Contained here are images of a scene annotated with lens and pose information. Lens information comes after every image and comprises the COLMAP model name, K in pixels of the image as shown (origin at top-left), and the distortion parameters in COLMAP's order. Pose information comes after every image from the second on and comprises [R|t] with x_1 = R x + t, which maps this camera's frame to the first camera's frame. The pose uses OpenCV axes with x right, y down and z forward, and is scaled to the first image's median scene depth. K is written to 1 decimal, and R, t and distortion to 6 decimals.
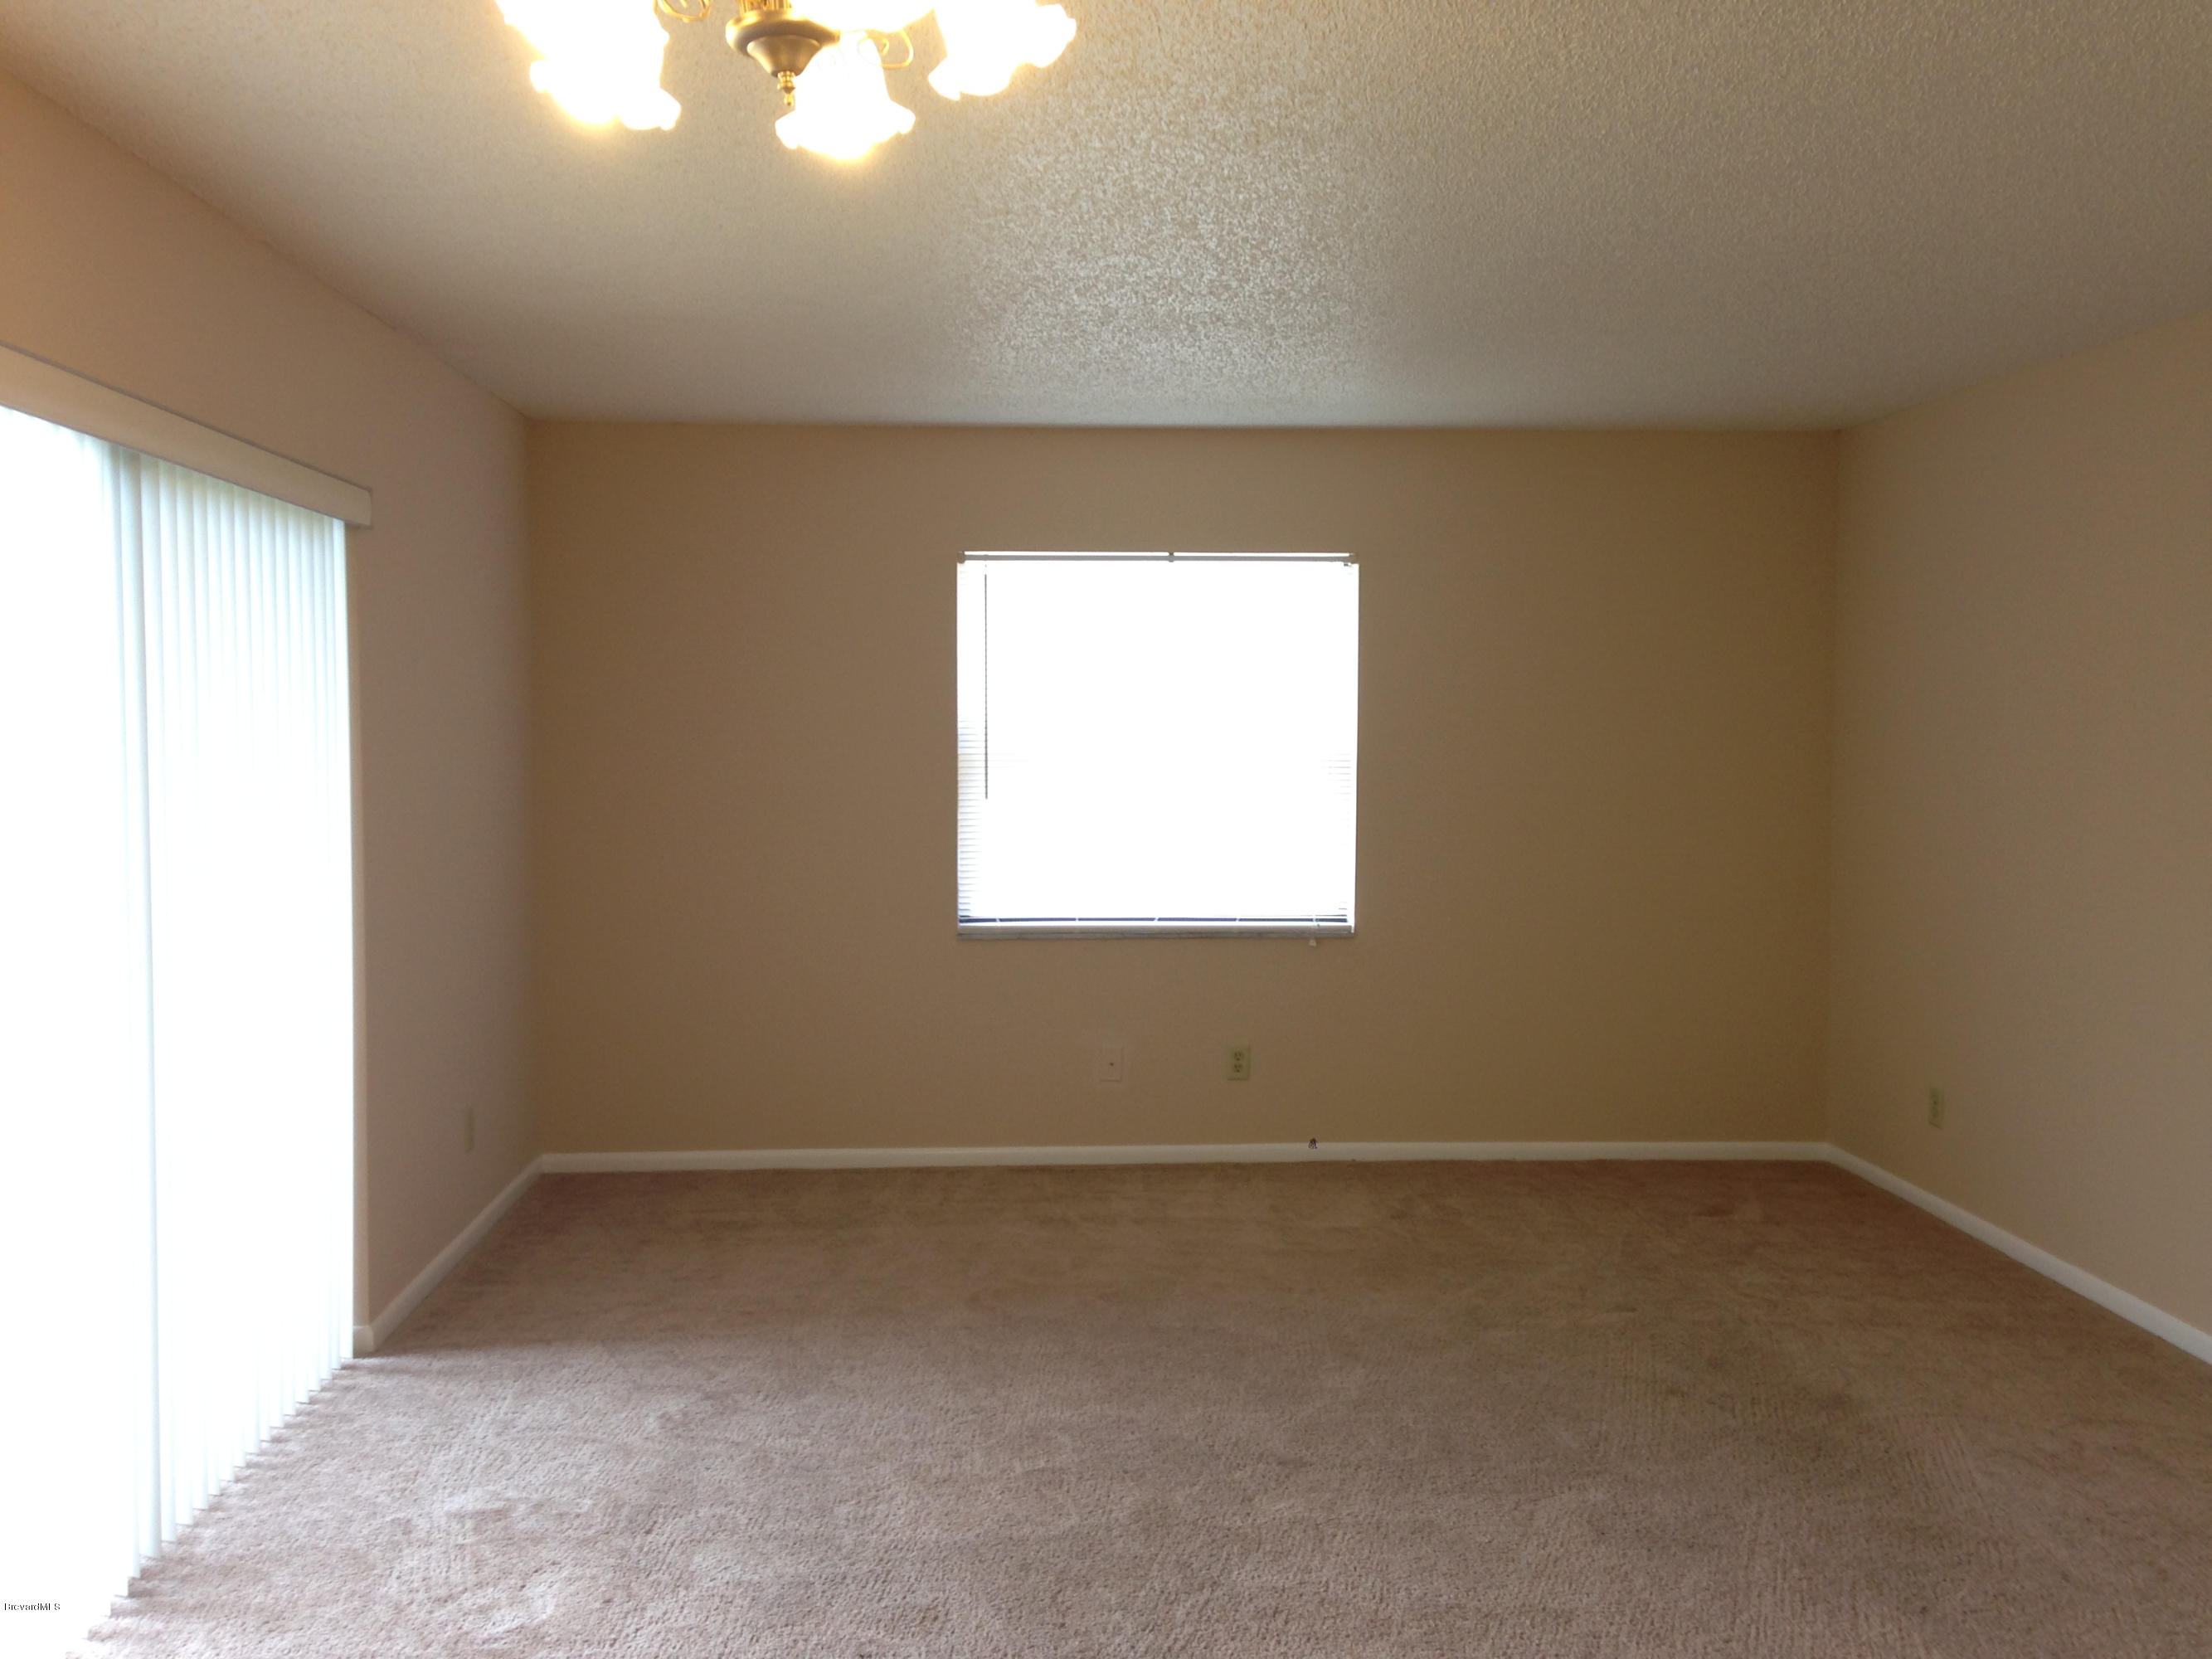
lens RADIAL K [[2023.6, 0, 1109.9], [0, 2023.6, 818.5], [0, 0, 1]] dist [0.187194, -0.289275]
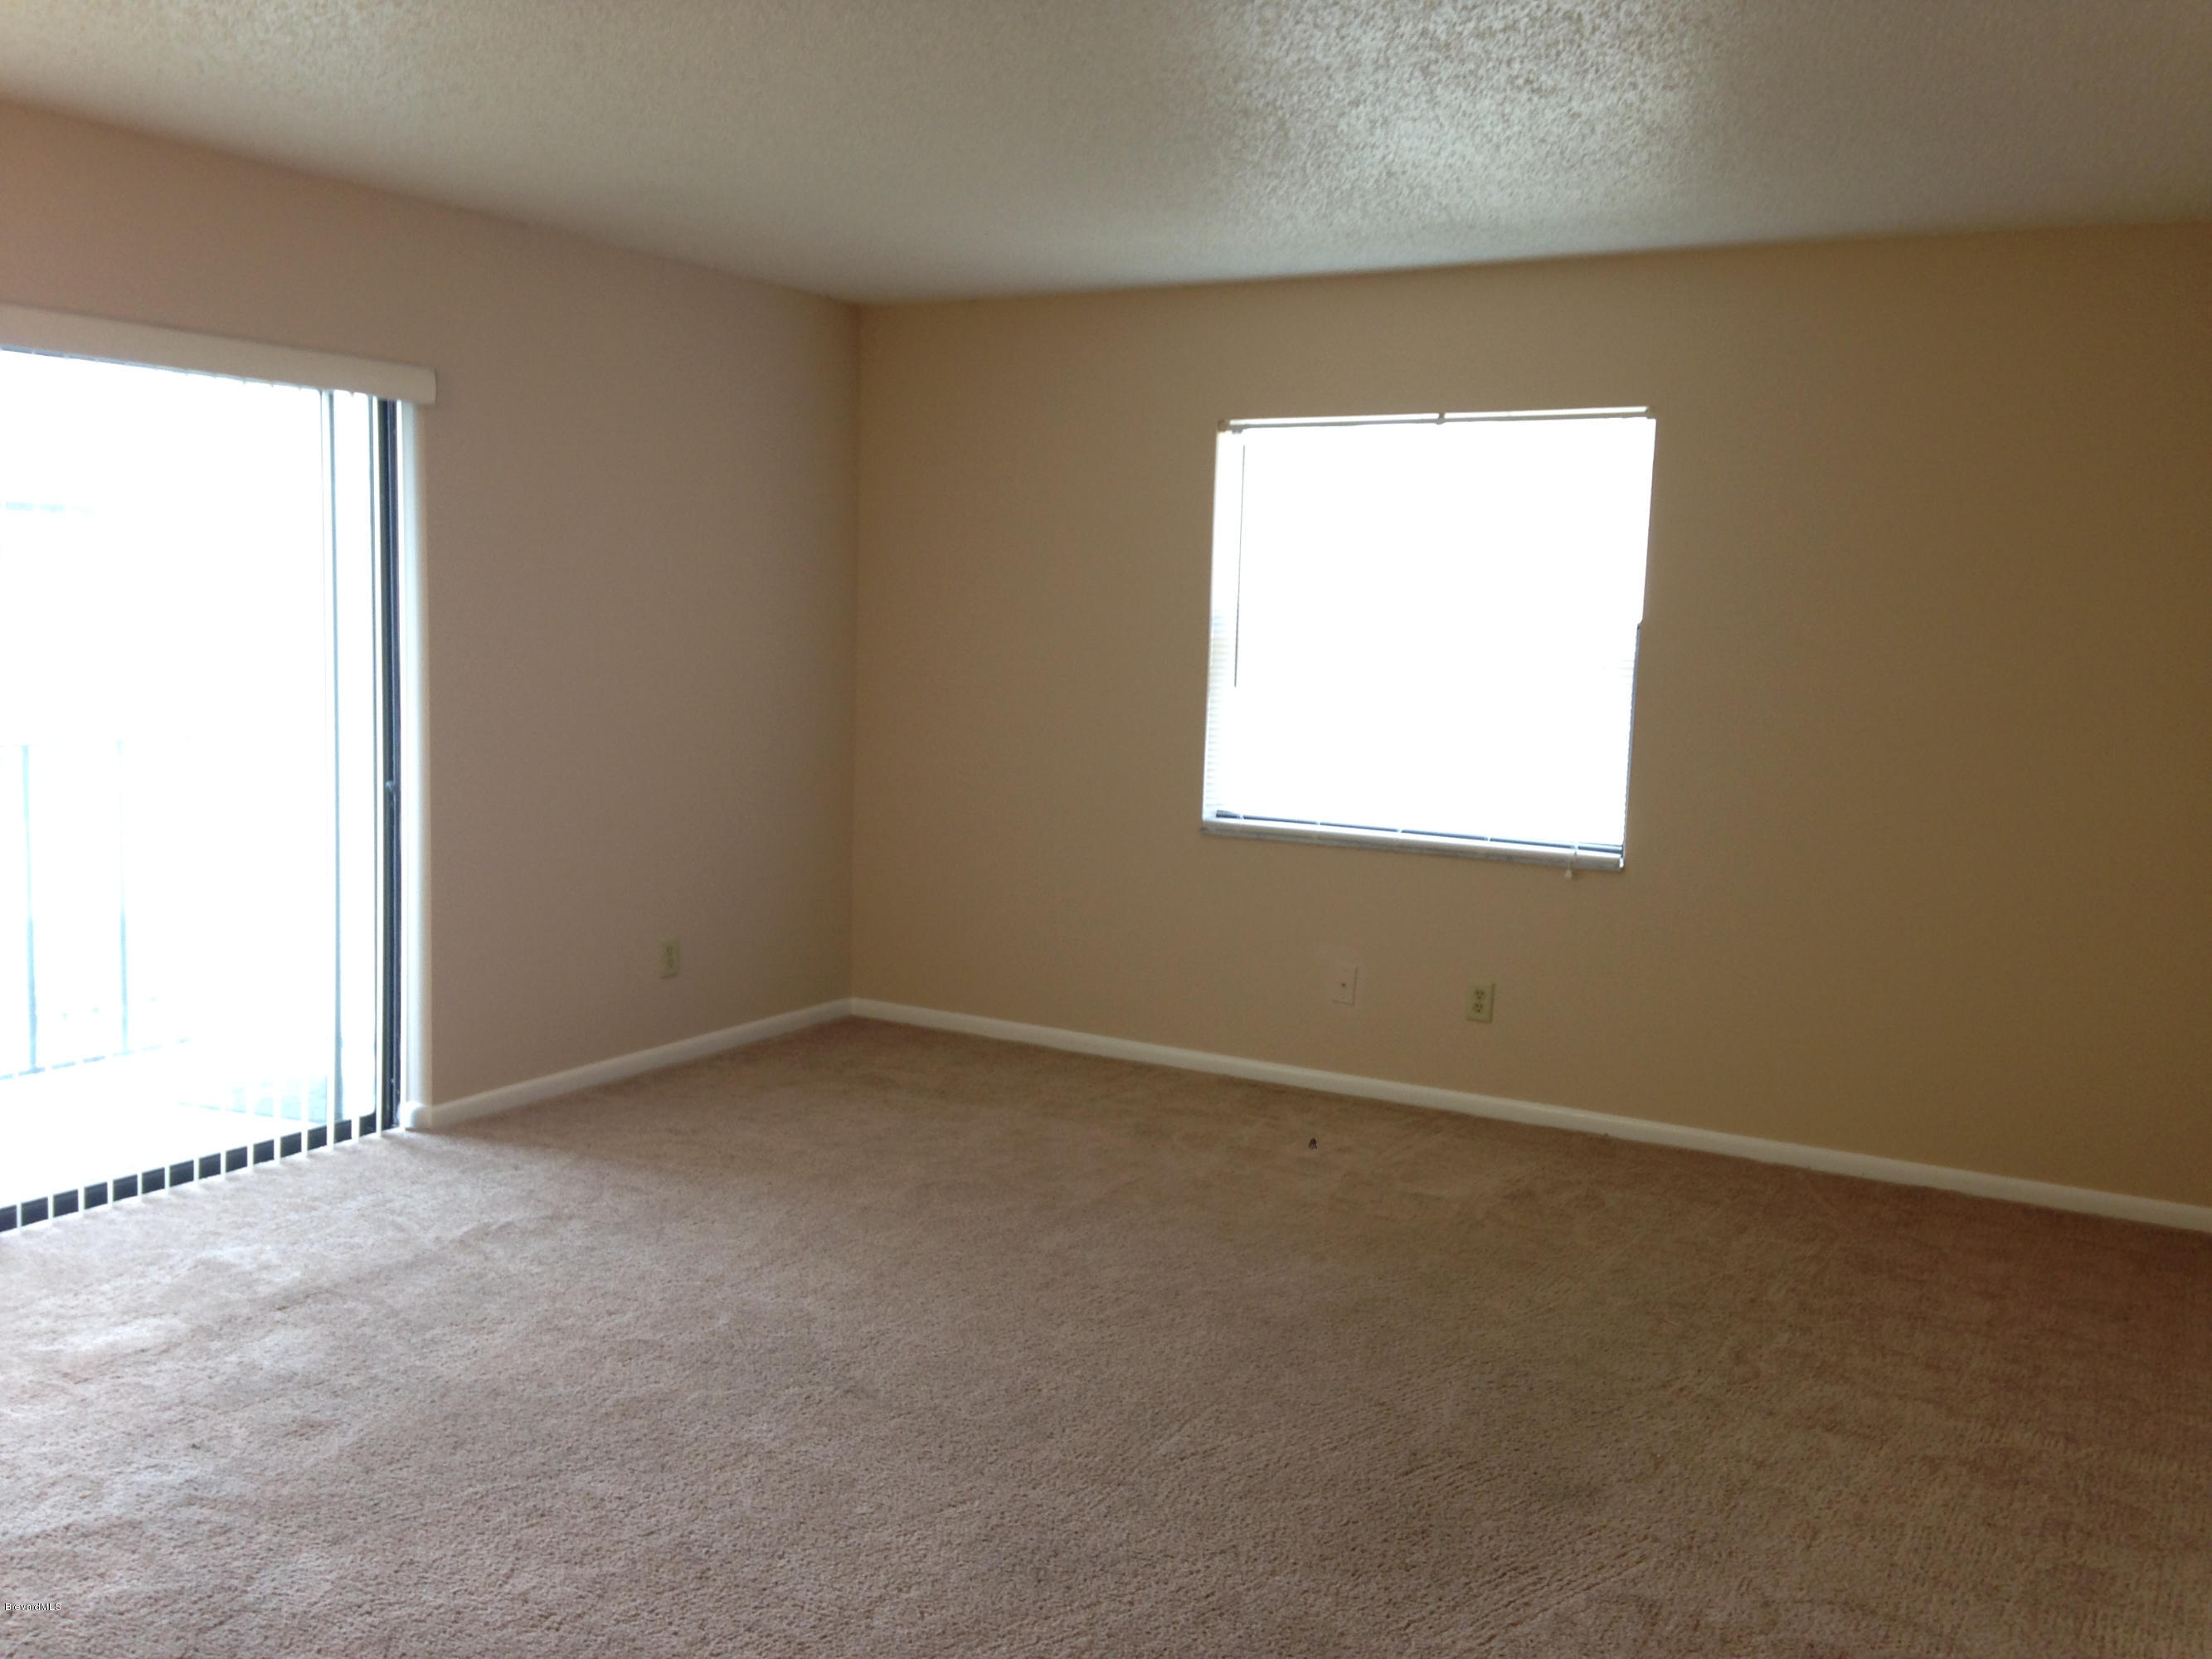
lens RADIAL K [[2023.6, 0, 1109.9], [0, 2023.6, 818.5], [0, 0, 1]] dist [0.187194, -0.289275]
pose [[0.834198, 0.079788, -0.545663, 0.569759], [-0.055126, 0.996587, 0.061449, -0.005157], [0.548704, -0.021180, 0.835749, 0.255982]]
